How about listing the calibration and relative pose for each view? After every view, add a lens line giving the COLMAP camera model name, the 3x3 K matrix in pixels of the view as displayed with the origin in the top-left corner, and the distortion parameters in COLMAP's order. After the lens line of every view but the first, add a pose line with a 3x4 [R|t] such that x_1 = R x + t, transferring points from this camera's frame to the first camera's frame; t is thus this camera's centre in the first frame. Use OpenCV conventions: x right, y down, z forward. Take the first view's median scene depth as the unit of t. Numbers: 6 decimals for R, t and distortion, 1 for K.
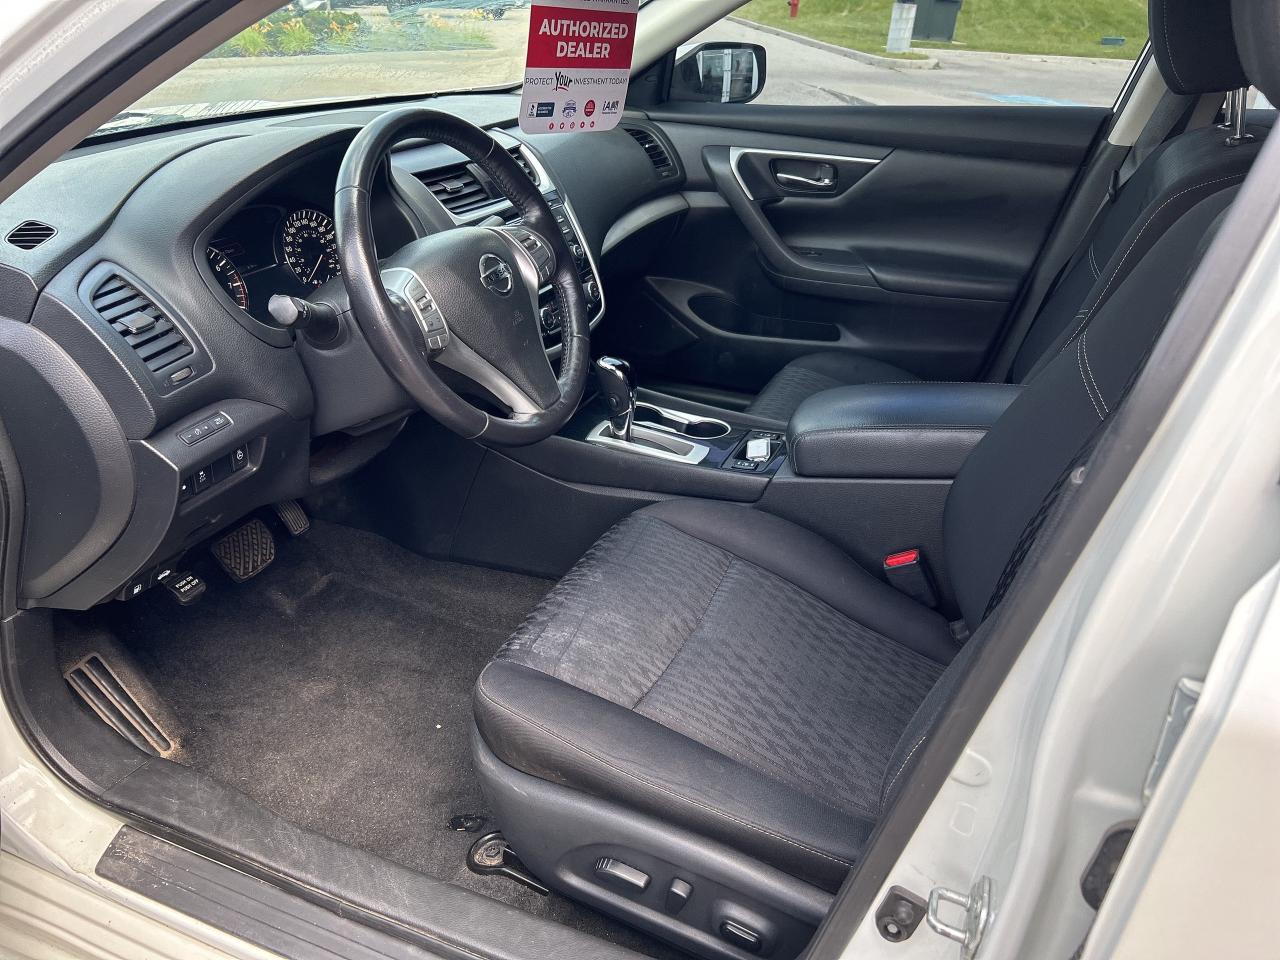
lens RADIAL K [[1091.3, 0, 666.2], [0, 1091.3, 475.2], [0, 0, 1]] dist [0.018004, -0.015784]
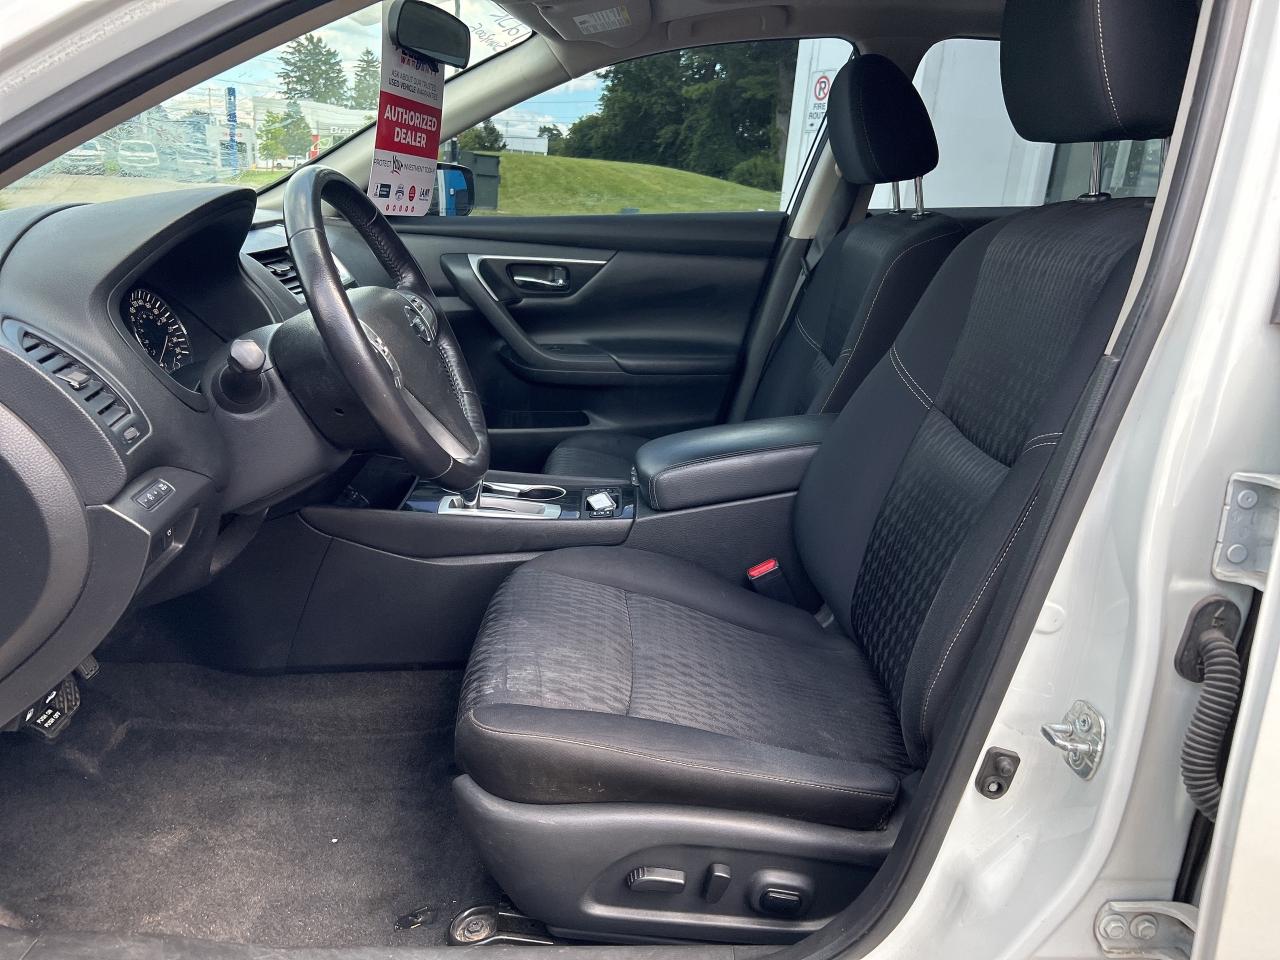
lens RADIAL K [[1091.3, 0, 666.2], [0, 1091.3, 475.2], [0, 0, 1]] dist [0.018004, -0.015784]
pose [[0.891646, -0.106877, 0.439936, -0.329917], [0.178306, 0.976098, -0.124253, 0.095909], [-0.416141, 0.189233, 0.889392, 0.021282]]
